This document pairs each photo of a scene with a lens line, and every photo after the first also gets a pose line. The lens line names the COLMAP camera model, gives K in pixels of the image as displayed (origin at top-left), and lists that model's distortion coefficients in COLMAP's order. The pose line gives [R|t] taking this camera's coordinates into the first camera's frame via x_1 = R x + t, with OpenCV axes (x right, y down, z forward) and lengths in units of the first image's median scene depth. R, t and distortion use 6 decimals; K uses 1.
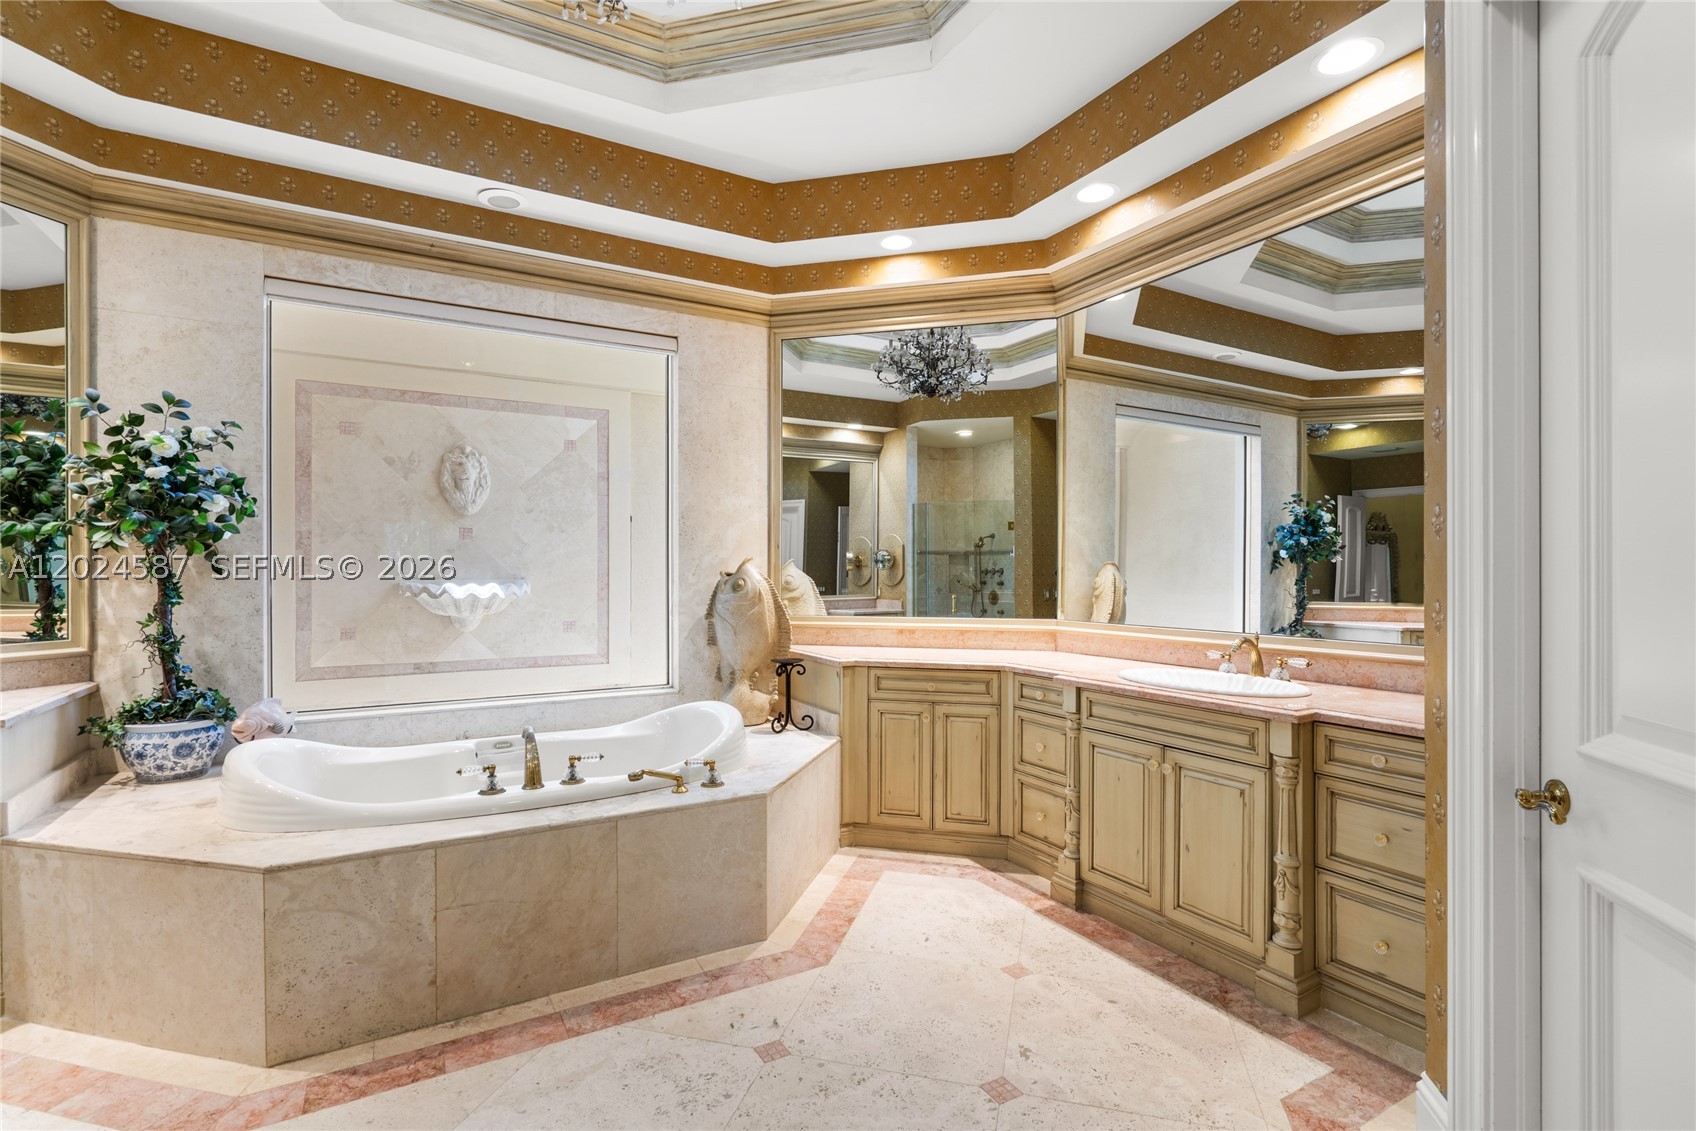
lens RADIAL K [[794.3, 0, 910.1], [0, 794.3, 572.3], [0, 0, 1]] dist [-0.006596, 0.004161]
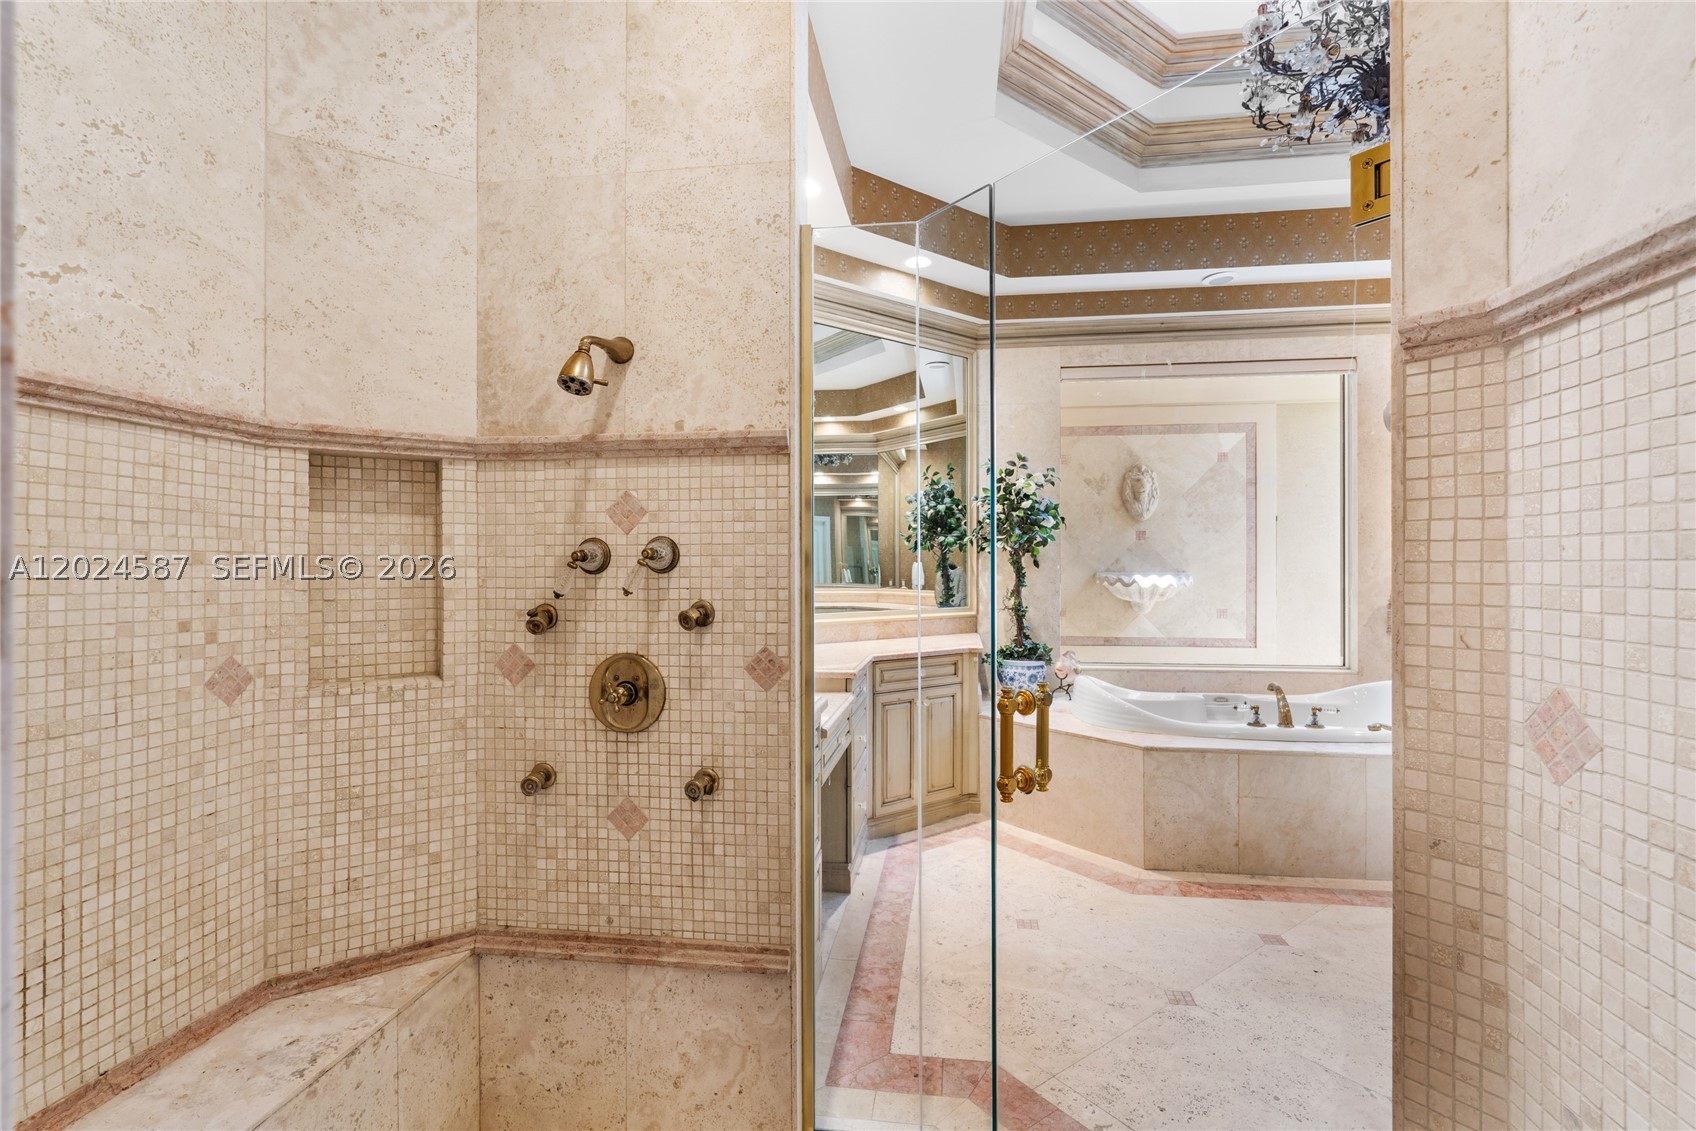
lens RADIAL K [[830.0, 0, 854.8], [0, 830.0, 566.6], [0, 0, 1]] dist [-0.002110, 0.001065]
pose [[0.771422, 0.000182, -0.636324, -0.123467], [-0.000992, 0.999999, -0.000917, 0.002452], [0.636323, 0.001338, 0.771422, -0.465763]]
